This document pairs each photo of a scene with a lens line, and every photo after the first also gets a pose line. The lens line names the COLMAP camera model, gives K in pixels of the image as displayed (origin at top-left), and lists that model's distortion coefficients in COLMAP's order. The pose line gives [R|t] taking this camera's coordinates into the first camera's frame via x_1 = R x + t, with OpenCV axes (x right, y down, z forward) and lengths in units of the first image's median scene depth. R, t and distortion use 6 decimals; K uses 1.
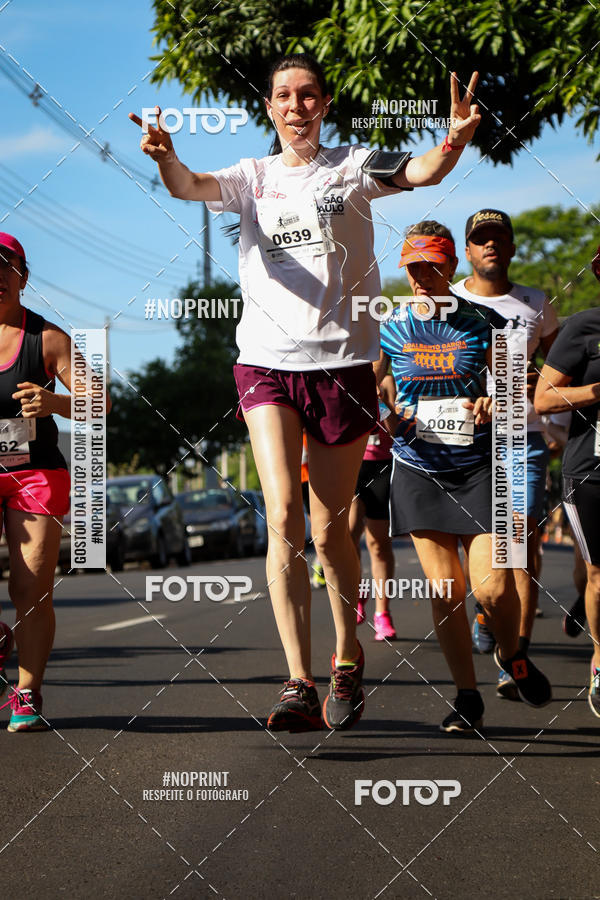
lens RADIAL K [[2652.7, 0, 299.5], [0, 2652.7, 529.4], [0, 0, 1]] dist [0.485210, -0.680580]
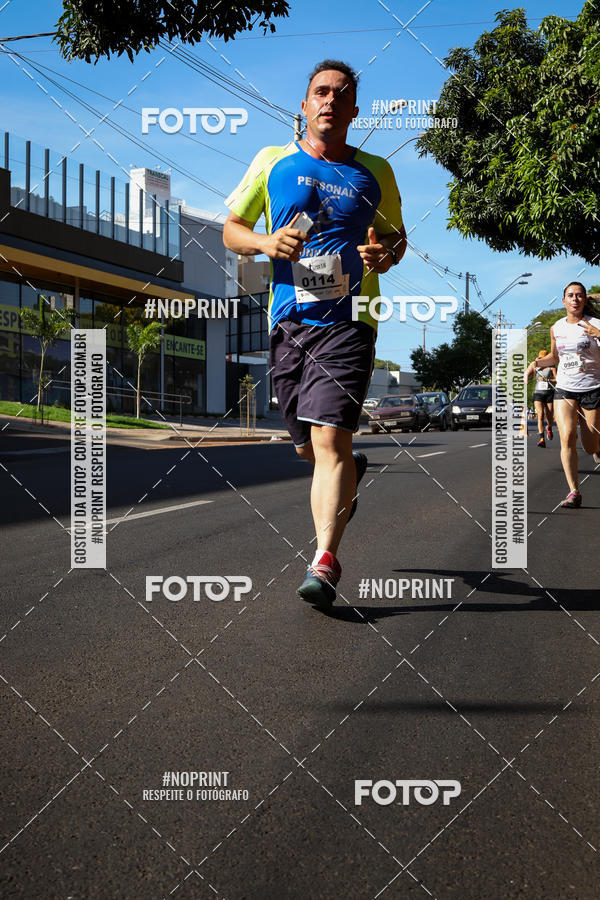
lens RADIAL K [[1408.3, 0, 280.7], [0, 1408.3, 433.1], [0, 0, 1]] dist [0.023019, 0.090940]
pose [[0.988262, 0.034635, -0.148789, -0.007736], [-0.033711, 0.999393, 0.008732, 0.009992], [0.149002, -0.003614, 0.988830, -0.270407]]
